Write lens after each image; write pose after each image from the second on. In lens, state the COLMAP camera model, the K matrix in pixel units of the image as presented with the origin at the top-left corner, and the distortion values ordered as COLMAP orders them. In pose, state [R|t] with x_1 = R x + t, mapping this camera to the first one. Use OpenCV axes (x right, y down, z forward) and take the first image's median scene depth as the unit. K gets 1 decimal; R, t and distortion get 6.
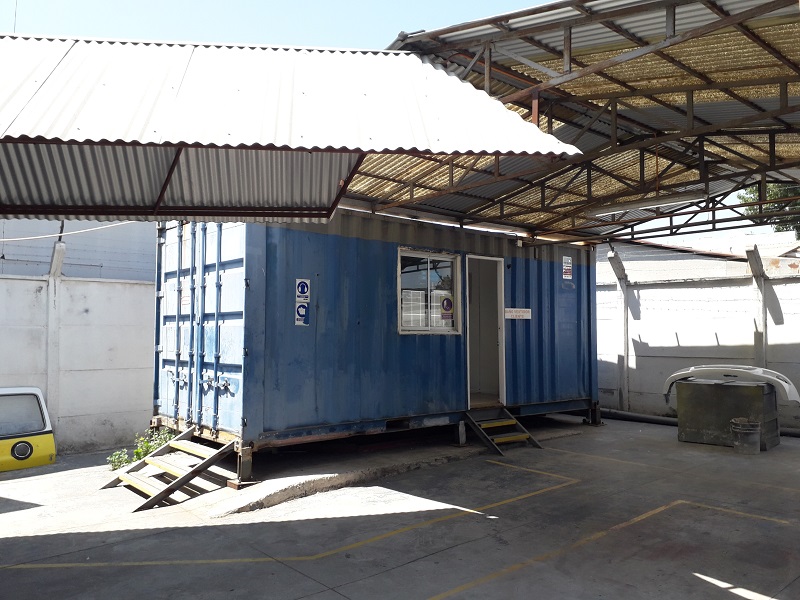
lens RADIAL K [[629.9, 0, 400.0], [0, 629.9, 300.0], [0, 0, 1]] dist [-0.006313, -0.003125]
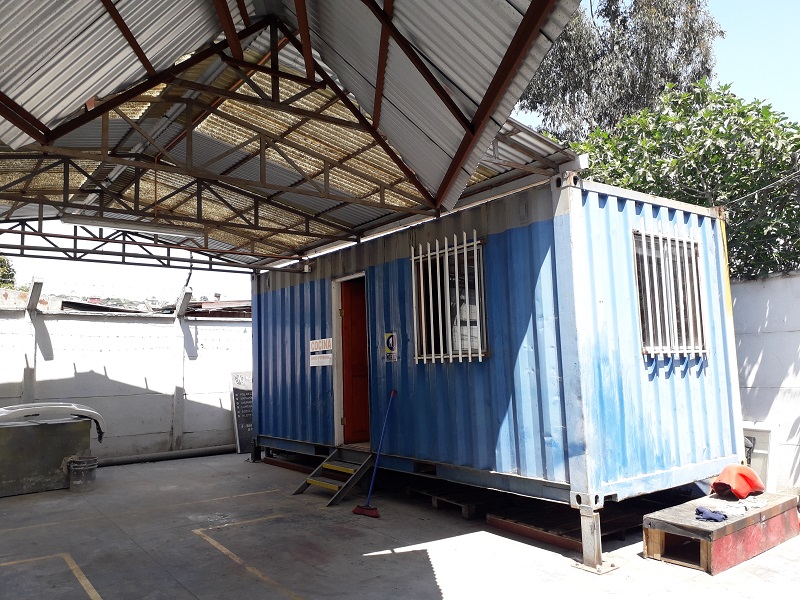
lens RADIAL K [[634.2, 0, 400.0], [0, 634.2, 300.0], [0, 0, 1]] dist [0.006378, 0.003065]
pose [[0.061943, 0.099578, 0.993100, -0.365993], [-0.030283, 0.994740, -0.097854, 0.025856], [-0.997620, -0.024013, 0.064633, 0.384677]]
